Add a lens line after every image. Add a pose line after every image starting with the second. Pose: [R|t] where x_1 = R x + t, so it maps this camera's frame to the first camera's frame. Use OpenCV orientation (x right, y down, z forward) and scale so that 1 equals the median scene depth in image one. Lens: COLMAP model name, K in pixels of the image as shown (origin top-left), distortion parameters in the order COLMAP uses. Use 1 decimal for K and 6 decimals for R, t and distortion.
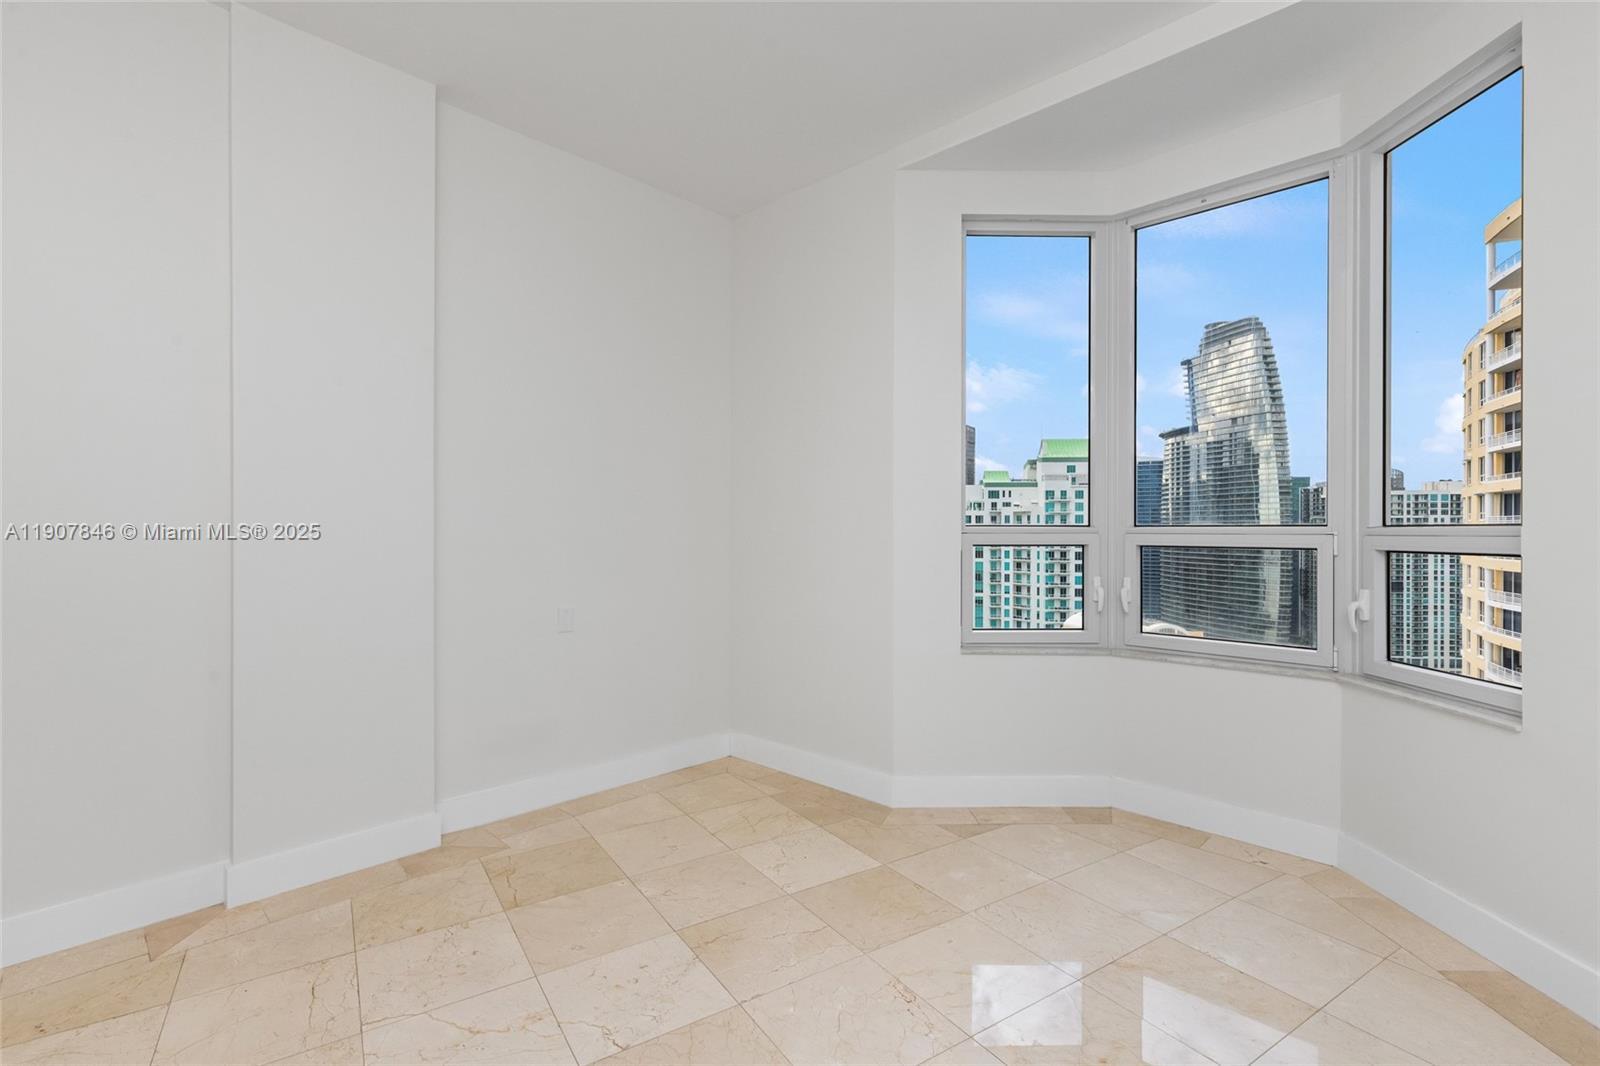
lens RADIAL K [[747.3, 0, 800.0], [0, 747.3, 533.0], [0, 0, 1]] dist [0.001917, 0.000082]
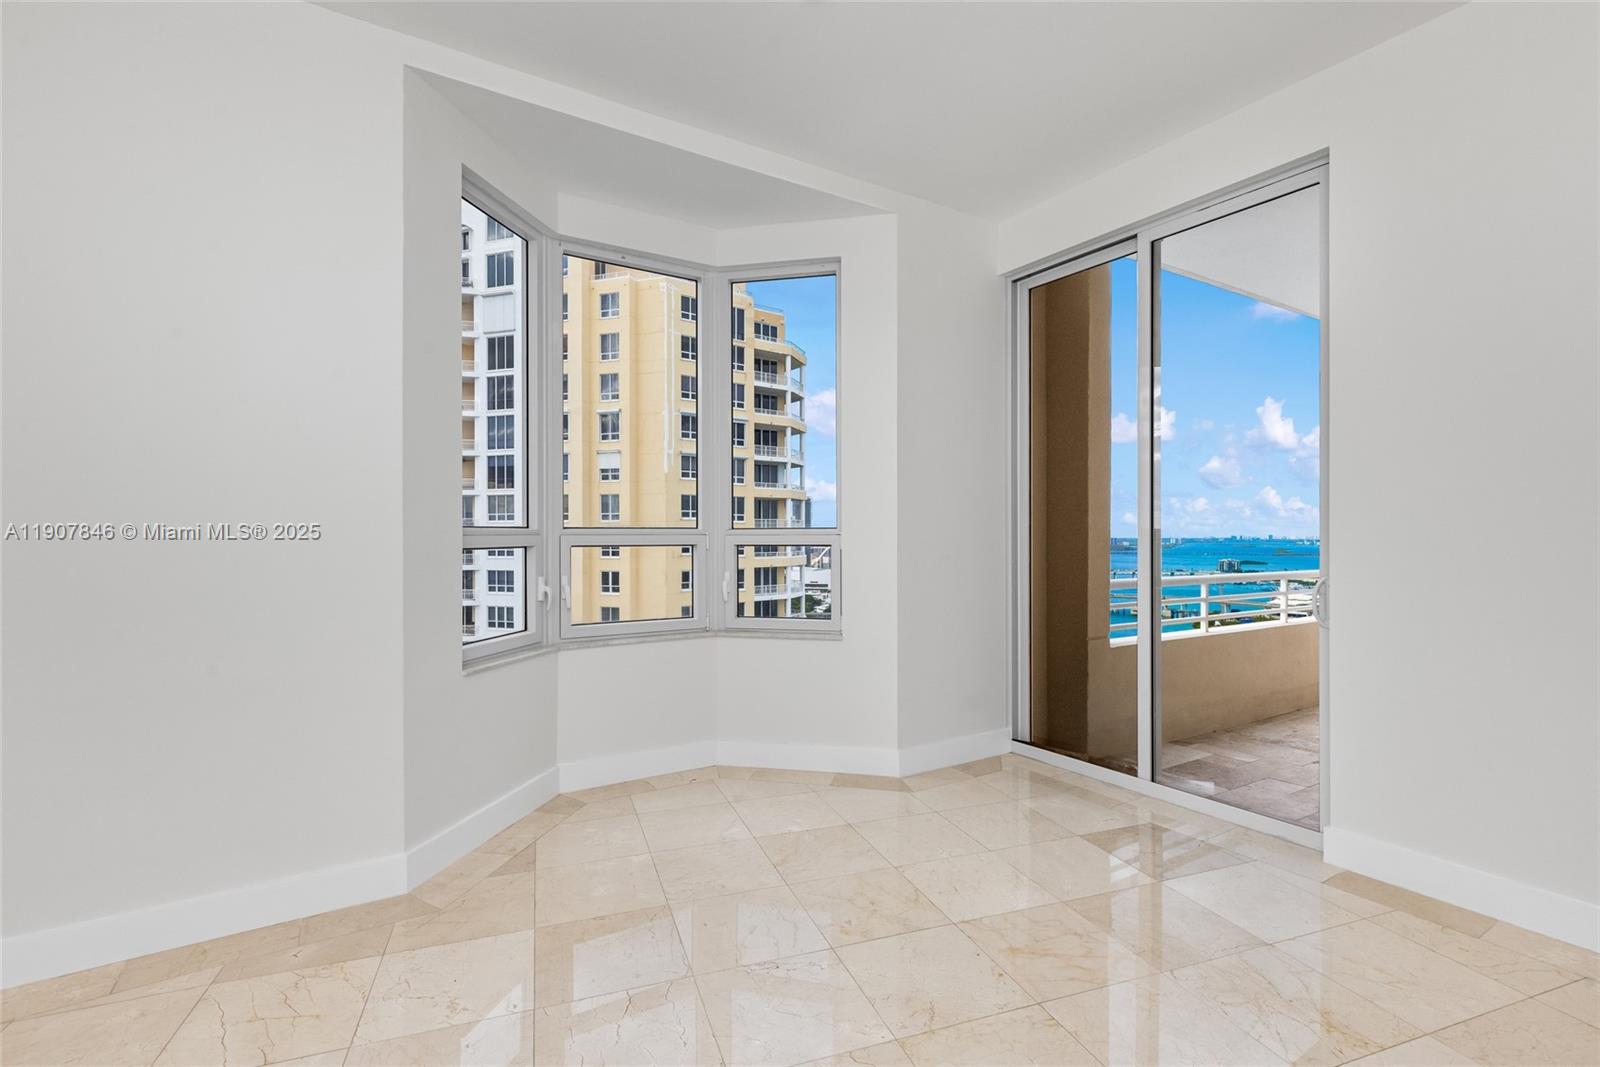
lens RADIAL K [[747.3, 0, 800.0], [0, 747.3, 533.5], [0, 0, 1]] dist [0.001917, 0.000082]
pose [[0.209066, -0.001267, 0.977901, -0.577737], [0.003176, 0.999995, 0.000617, -0.000807], [-0.977896, 0.002977, 0.209069, 0.472690]]
